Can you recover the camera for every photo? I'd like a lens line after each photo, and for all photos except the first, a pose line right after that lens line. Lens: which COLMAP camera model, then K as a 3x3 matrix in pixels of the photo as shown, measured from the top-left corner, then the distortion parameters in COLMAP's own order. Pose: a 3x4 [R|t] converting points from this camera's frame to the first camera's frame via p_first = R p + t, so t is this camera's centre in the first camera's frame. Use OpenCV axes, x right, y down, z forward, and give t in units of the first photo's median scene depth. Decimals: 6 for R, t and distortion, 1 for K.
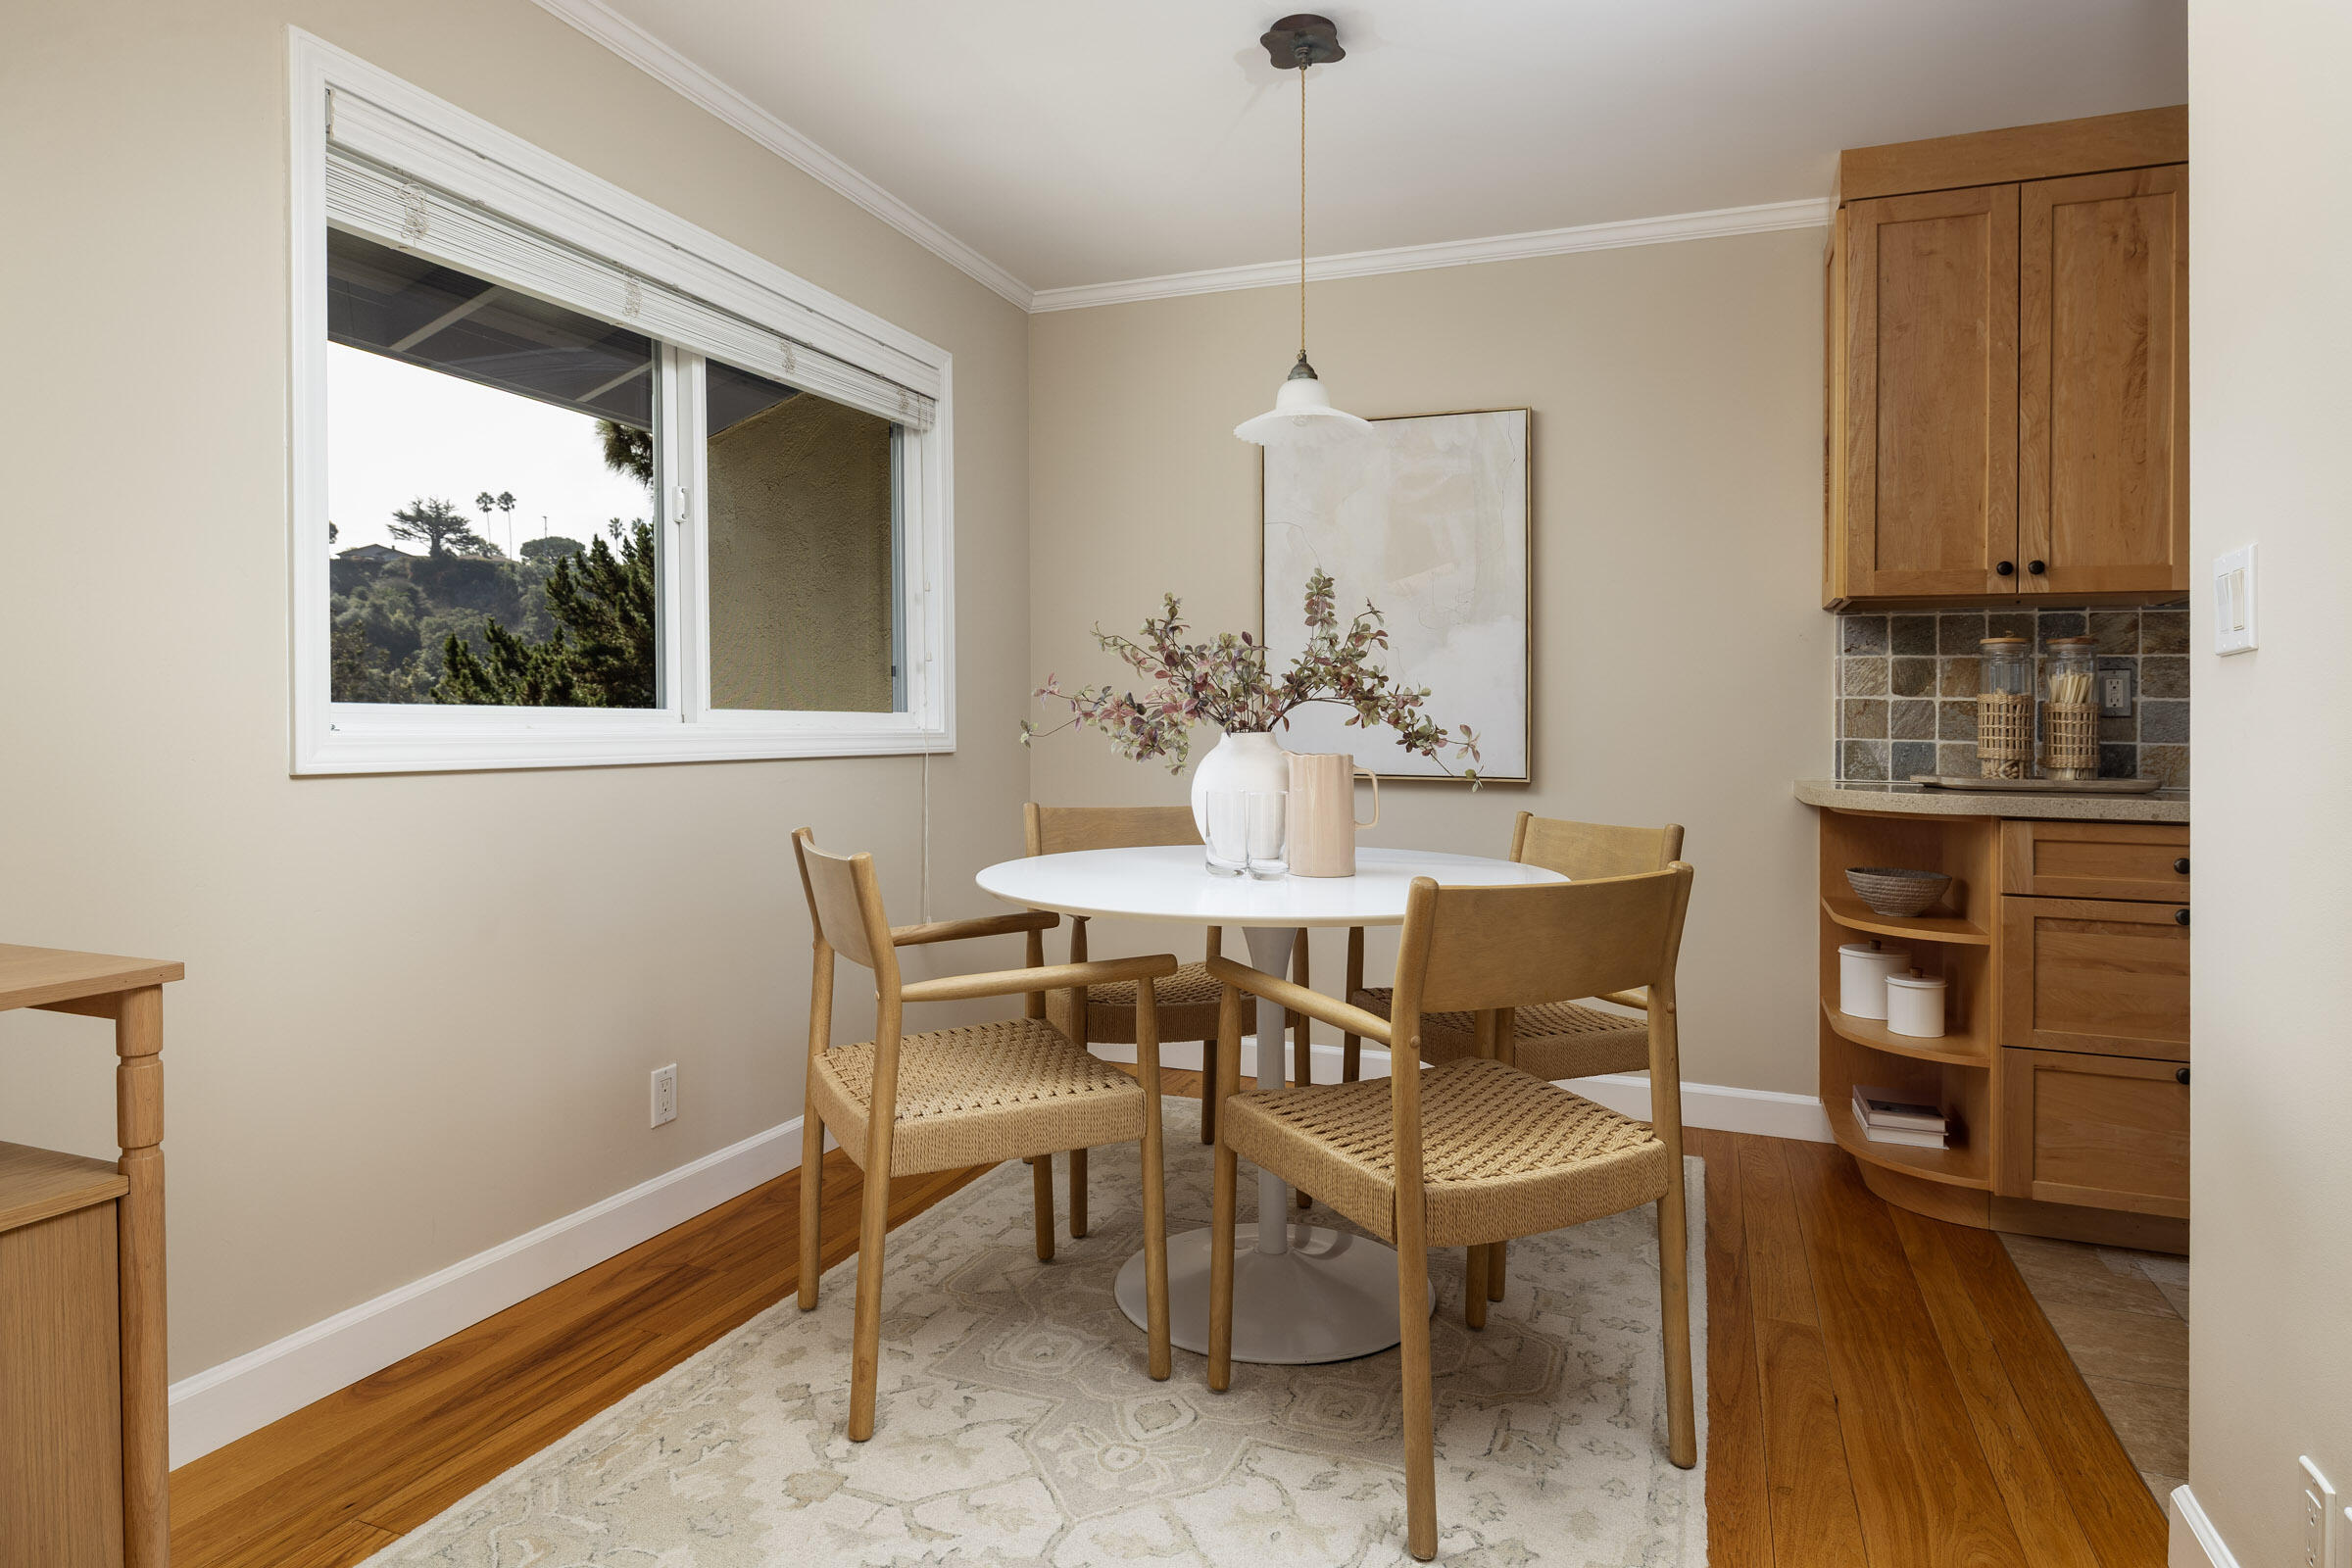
lens RADIAL K [[1327.2, 0, 1178.5], [0, 1327.2, 746.7], [0, 0, 1]] dist [-0.002005, -0.000298]
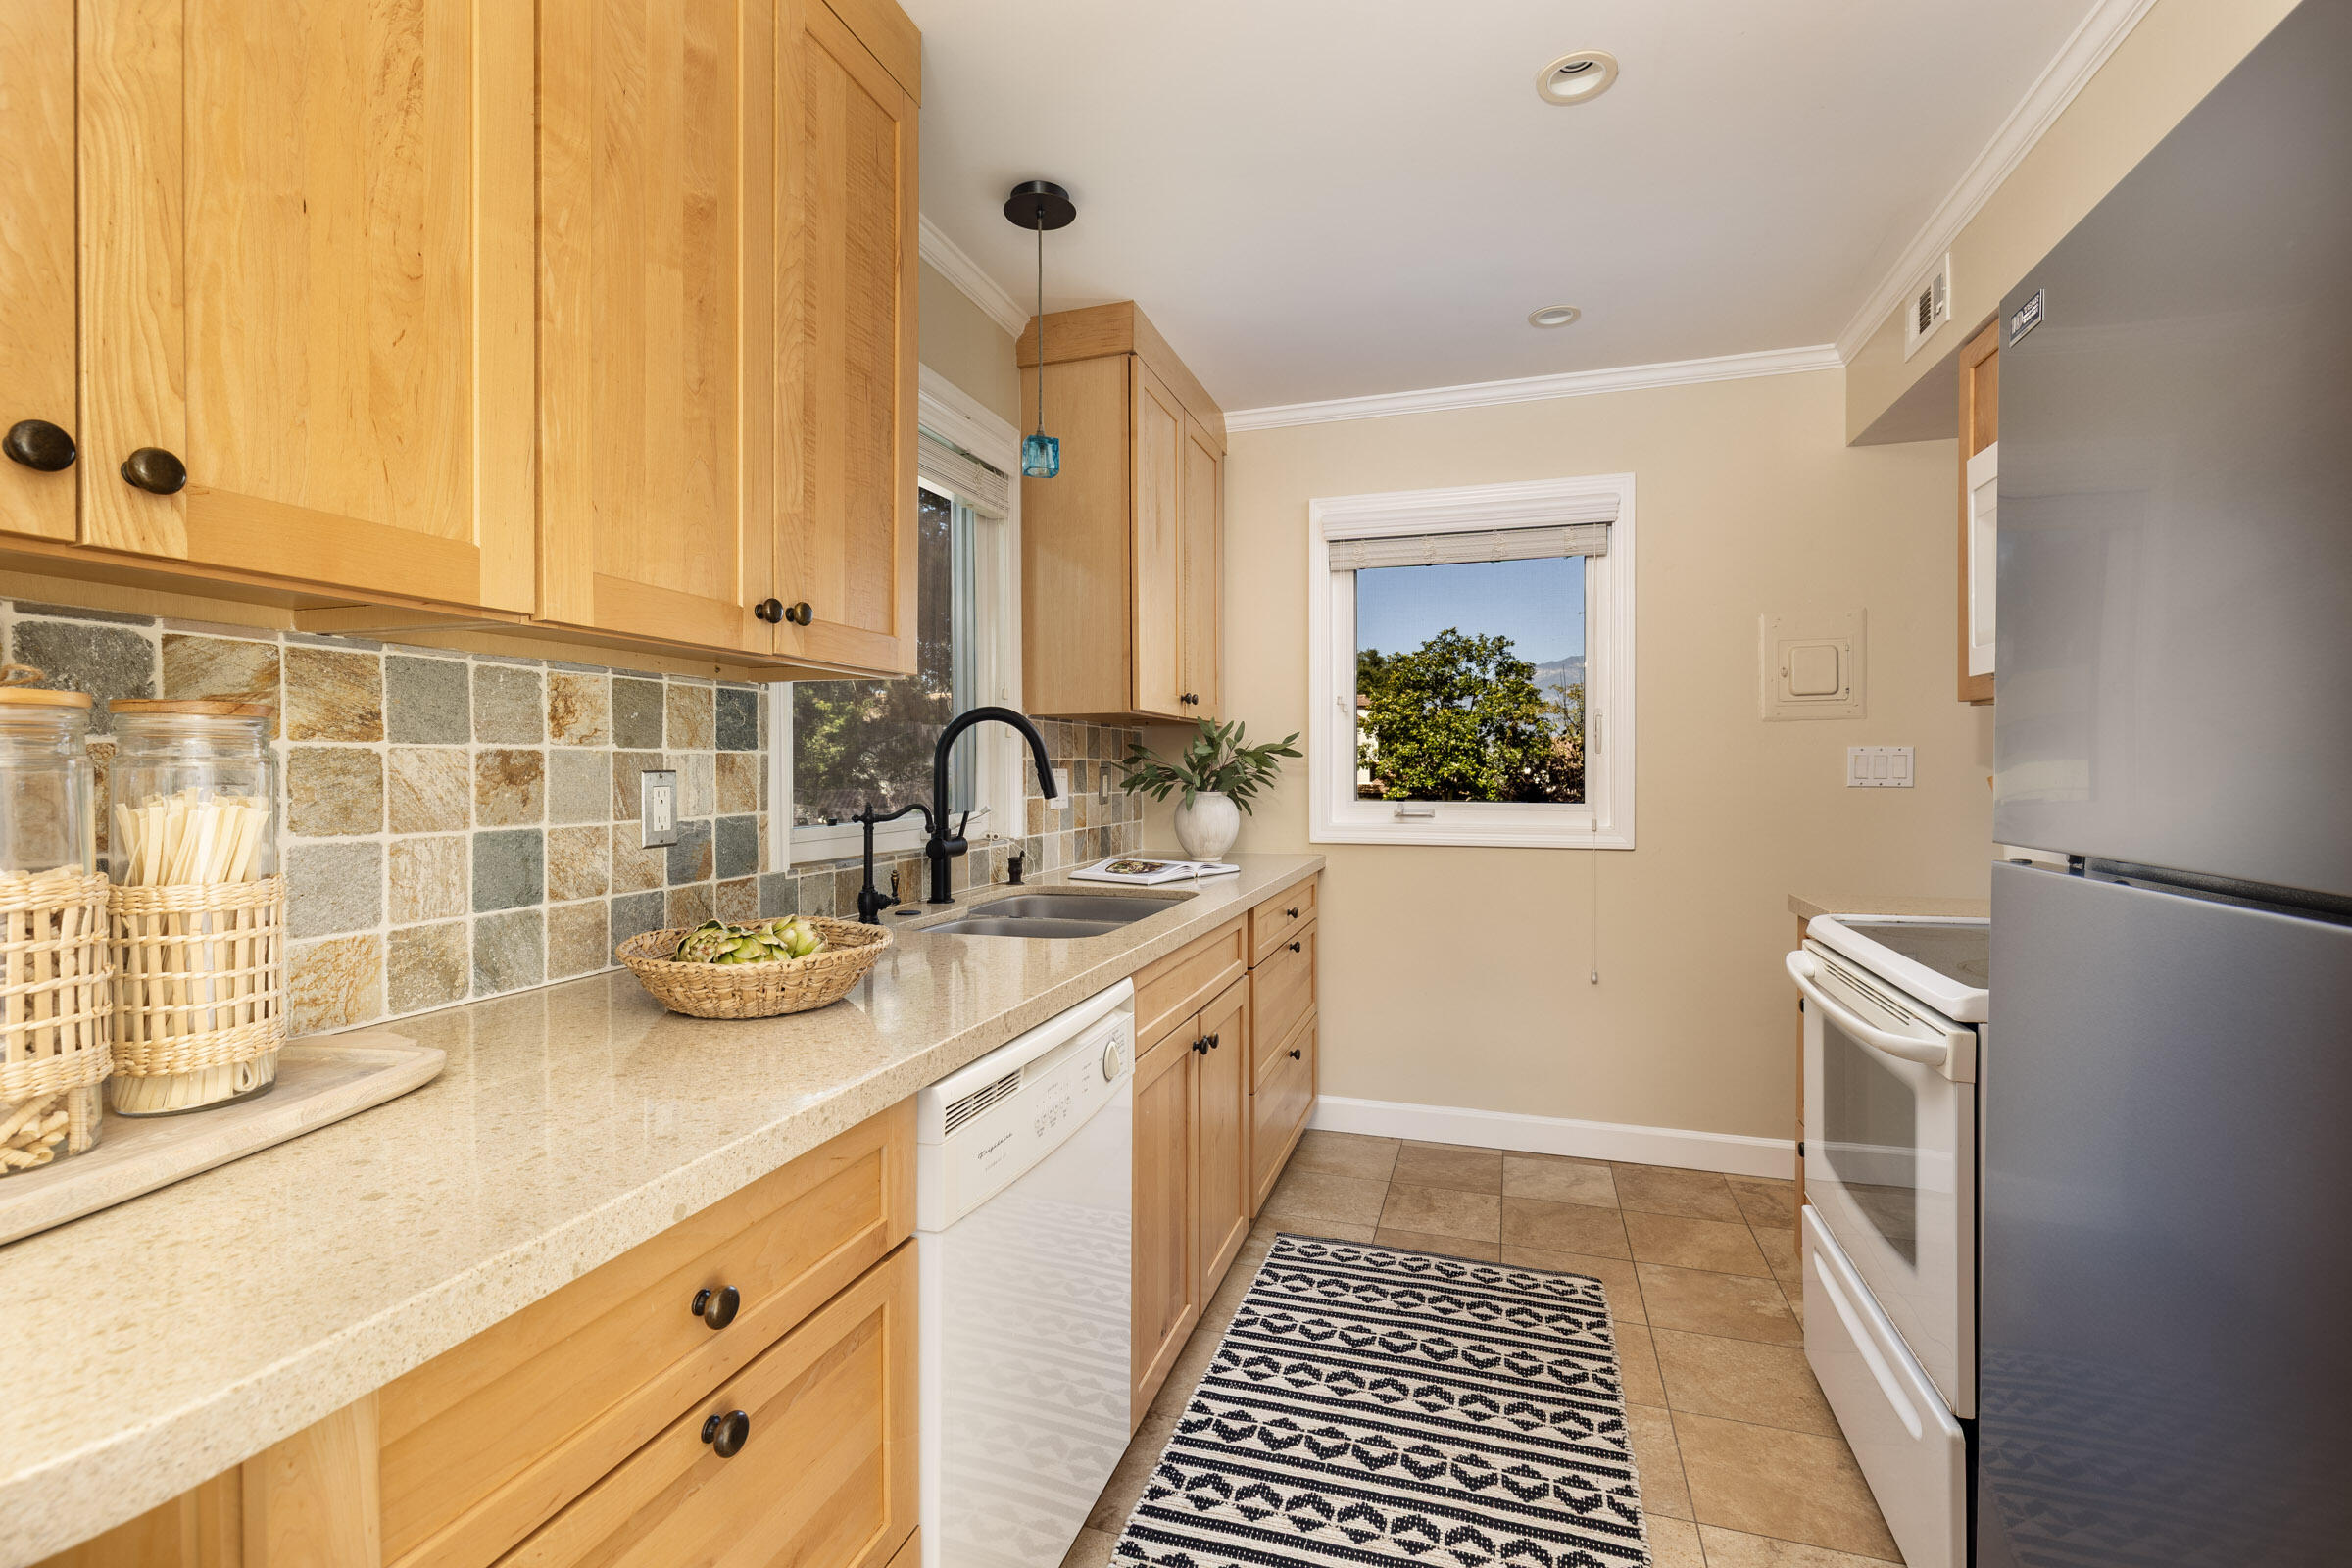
lens RADIAL K [[1041.9, 0, 1175.4], [0, 1041.9, 759.9], [0, 0, 1]] dist [-0.000143, -0.000036]
pose [[-0.050648, -0.002106, 0.998714, 0.380294], [0.016440, 0.999861, 0.002942, -0.062078], [-0.998581, 0.016568, -0.050607, 0.752597]]
